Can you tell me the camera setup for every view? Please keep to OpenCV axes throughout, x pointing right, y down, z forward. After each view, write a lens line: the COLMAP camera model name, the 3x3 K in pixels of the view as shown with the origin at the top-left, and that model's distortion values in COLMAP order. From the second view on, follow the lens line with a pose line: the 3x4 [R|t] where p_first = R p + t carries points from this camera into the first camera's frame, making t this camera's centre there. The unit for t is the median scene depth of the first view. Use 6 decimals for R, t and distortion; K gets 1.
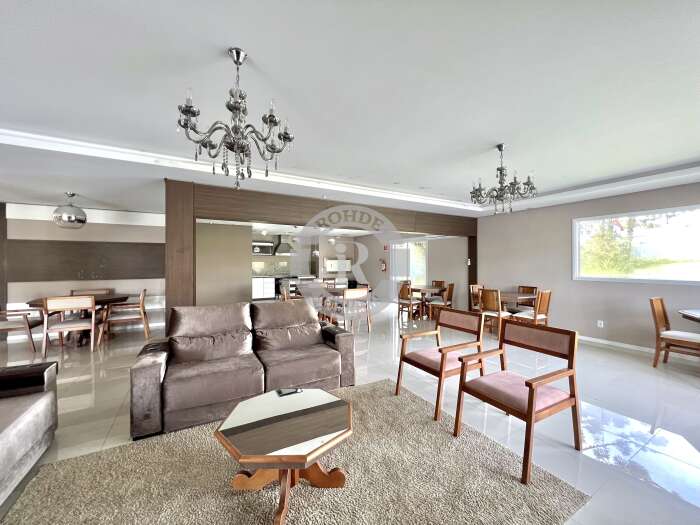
lens RADIAL K [[279.5, 0, 349.4], [0, 279.5, 264.4], [0, 0, 1]] dist [-0.003055, -0.000225]
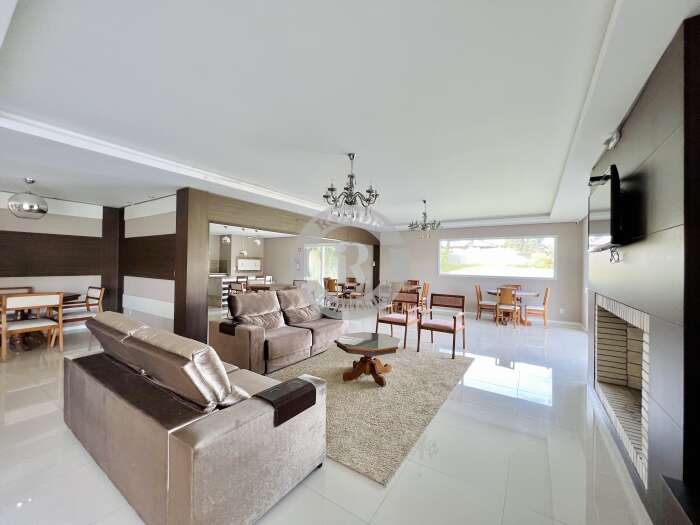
lens RADIAL K [[279.5, 0, 351.4], [0, 279.5, 263.9], [0, 0, 1]] dist [-0.003055, -0.000225]
pose [[0.890620, 0.018214, 0.454384, -0.476136], [-0.017172, 0.999832, -0.006419, 0.005559], [-0.454424, -0.002086, 0.890783, -0.274557]]
